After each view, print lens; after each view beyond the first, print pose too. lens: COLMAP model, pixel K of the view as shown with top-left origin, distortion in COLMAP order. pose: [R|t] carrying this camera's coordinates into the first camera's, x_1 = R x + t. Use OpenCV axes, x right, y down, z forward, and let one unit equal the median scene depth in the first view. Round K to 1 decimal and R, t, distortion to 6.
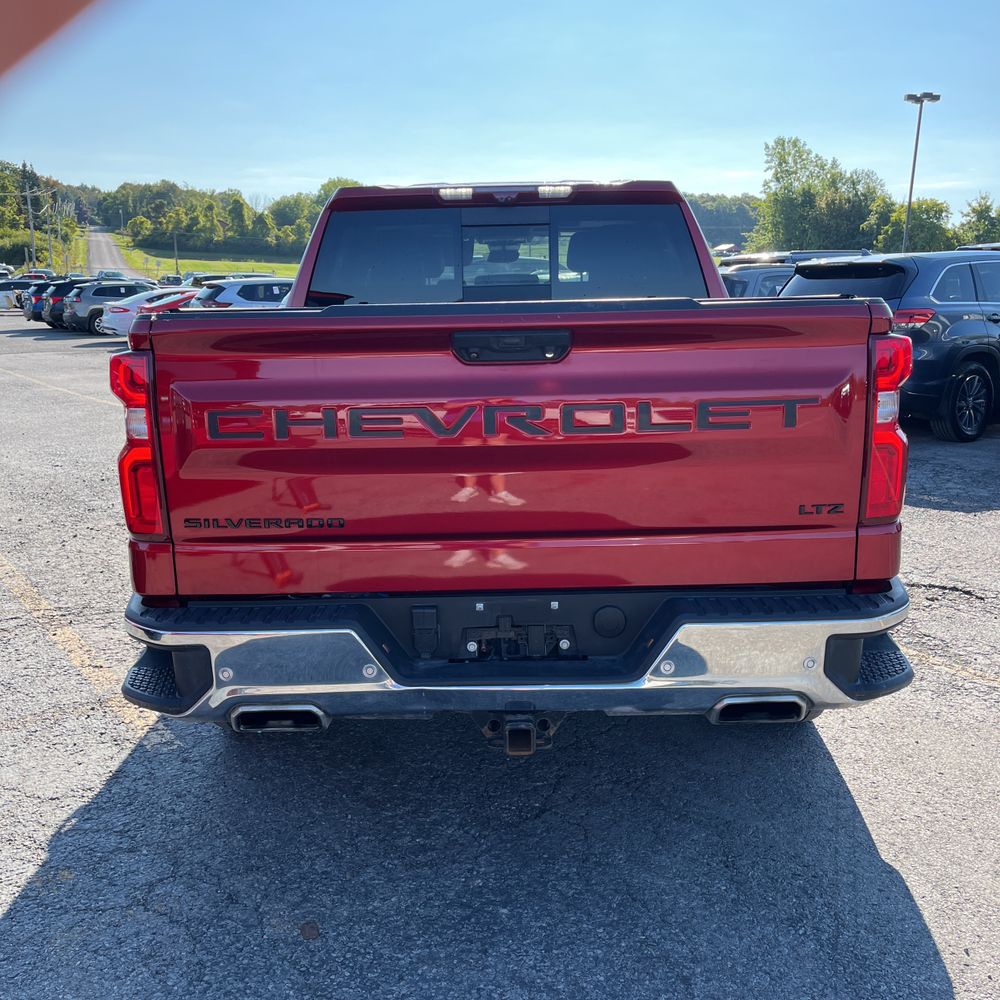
lens RADIAL K [[1011.2, 0, 510.5], [0, 1011.2, 495.3], [0, 0, 1]] dist [0.028995, 0.000000]
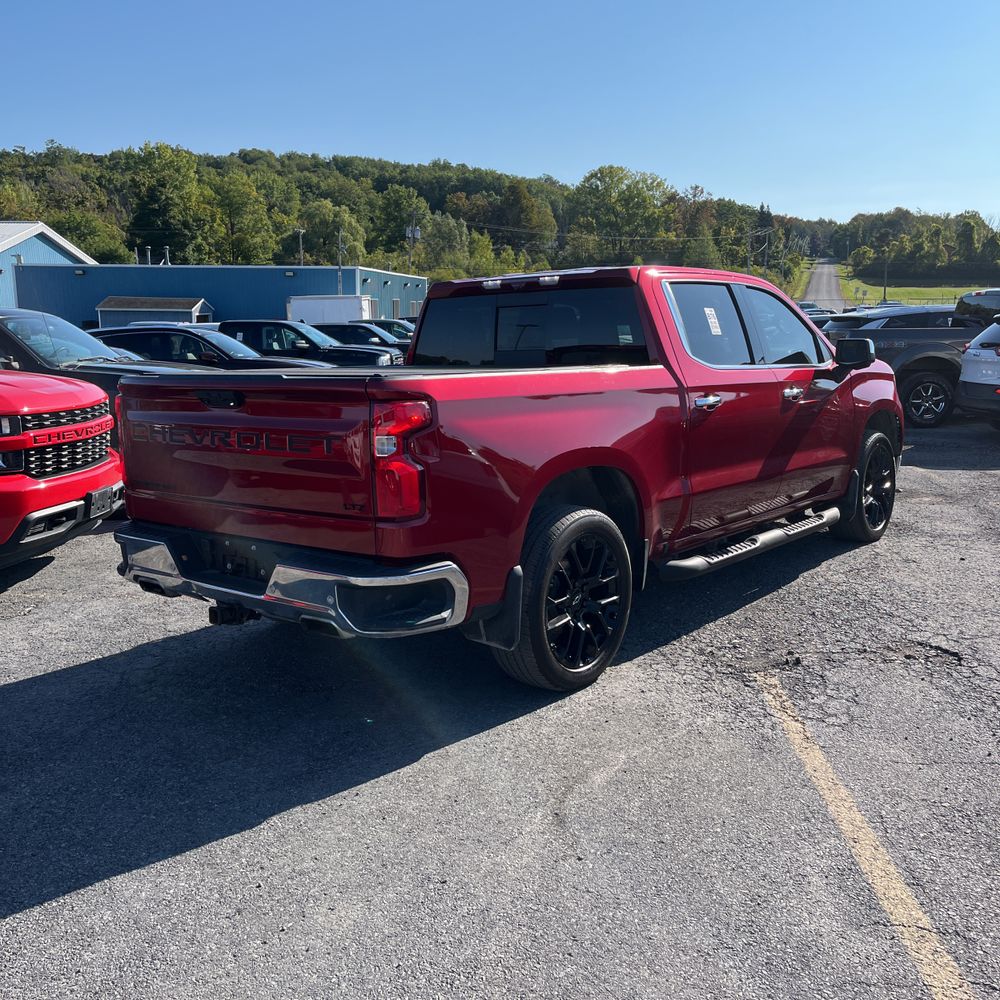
lens RADIAL K [[1011.2, 0, 505.0], [0, 1011.2, 503.7], [0, 0, 1]] dist [0.028995, 0.000000]
pose [[0.779702, 0.101322, -0.617898, 0.836619], [-0.113021, 0.993386, 0.020277, -0.028897], [0.615866, 0.054025, 0.785996, -0.061733]]
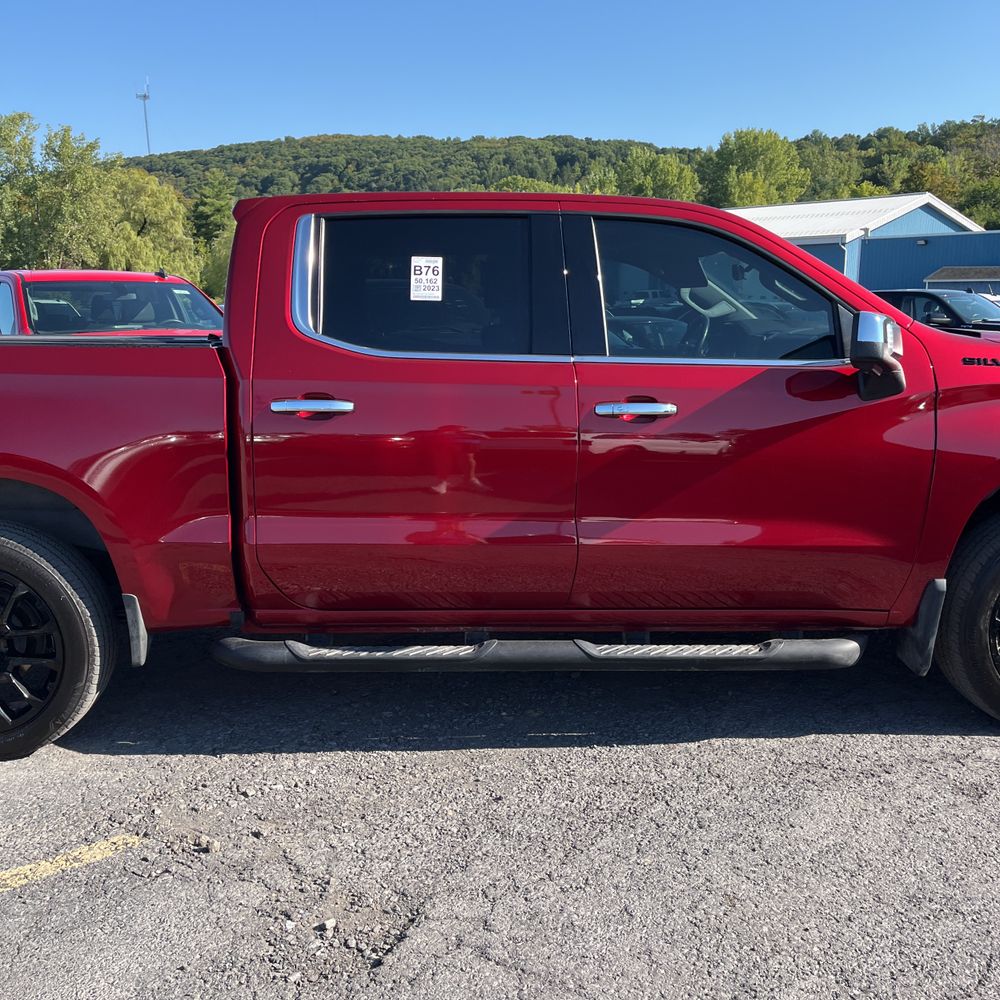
lens RADIAL K [[1011.2, 0, 492.3], [0, 1011.2, 520.8], [0, 0, 1]] dist [0.028995, 0.000000]
pose [[0.031263, 0.206080, -0.978036, 1.042582], [-0.189068, 0.962067, 0.196672, -0.256866], [0.981466, 0.178767, 0.069040, 1.185633]]
